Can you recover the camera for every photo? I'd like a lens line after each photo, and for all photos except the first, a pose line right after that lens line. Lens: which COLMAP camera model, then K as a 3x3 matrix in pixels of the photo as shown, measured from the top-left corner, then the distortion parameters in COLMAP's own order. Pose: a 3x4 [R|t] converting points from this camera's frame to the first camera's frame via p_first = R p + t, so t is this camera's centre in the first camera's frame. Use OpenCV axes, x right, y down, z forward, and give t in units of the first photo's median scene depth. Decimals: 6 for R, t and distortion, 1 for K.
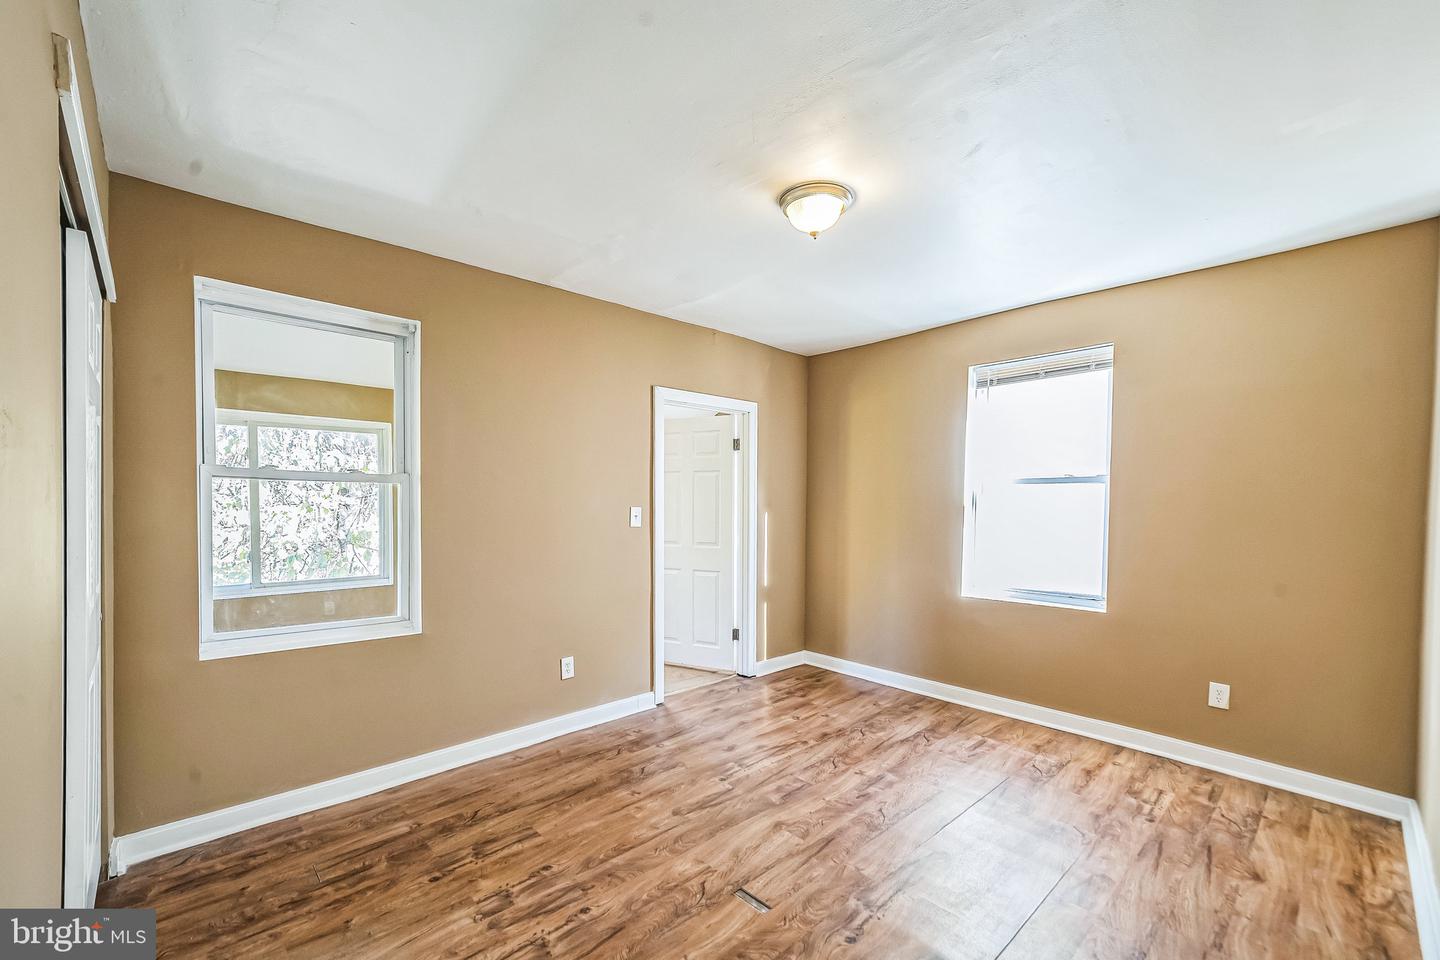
lens RADIAL K [[575.6, 0, 717.2], [0, 575.6, 491.8], [0, 0, 1]] dist [0.000912, 0.000693]
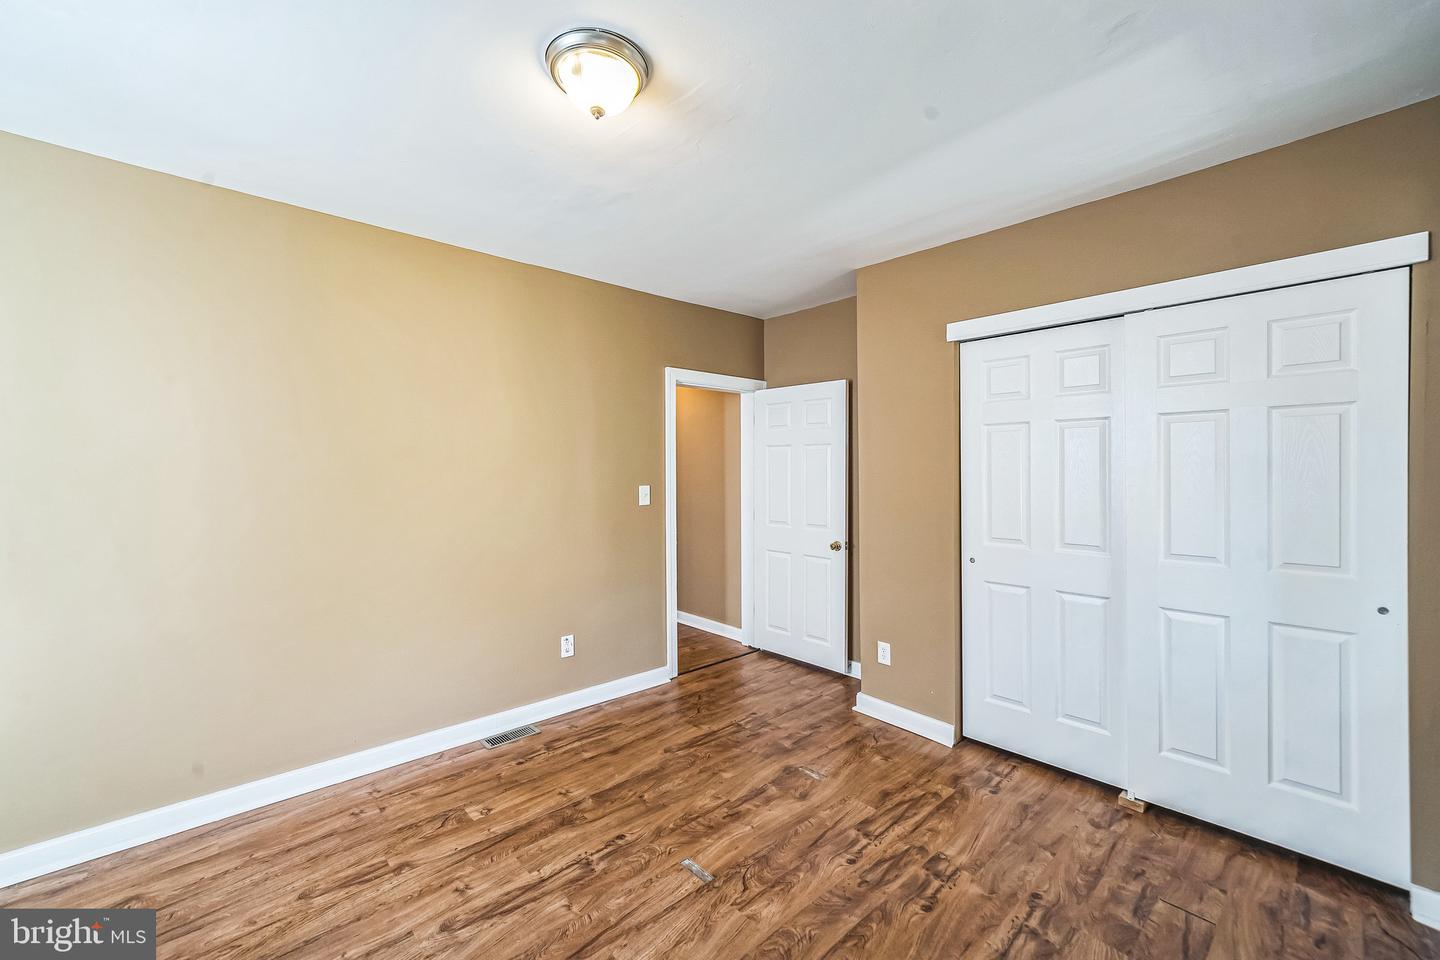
lens RADIAL K [[575.6, 0, 722.7], [0, 575.6, 478.1], [0, 0, 1]] dist [0.000912, 0.000693]
pose [[-0.999963, -0.005828, -0.006368, 0.022591], [-0.005813, 0.999981, -0.002226, 0.008120], [0.006381, -0.002189, -0.999977, 1.977386]]
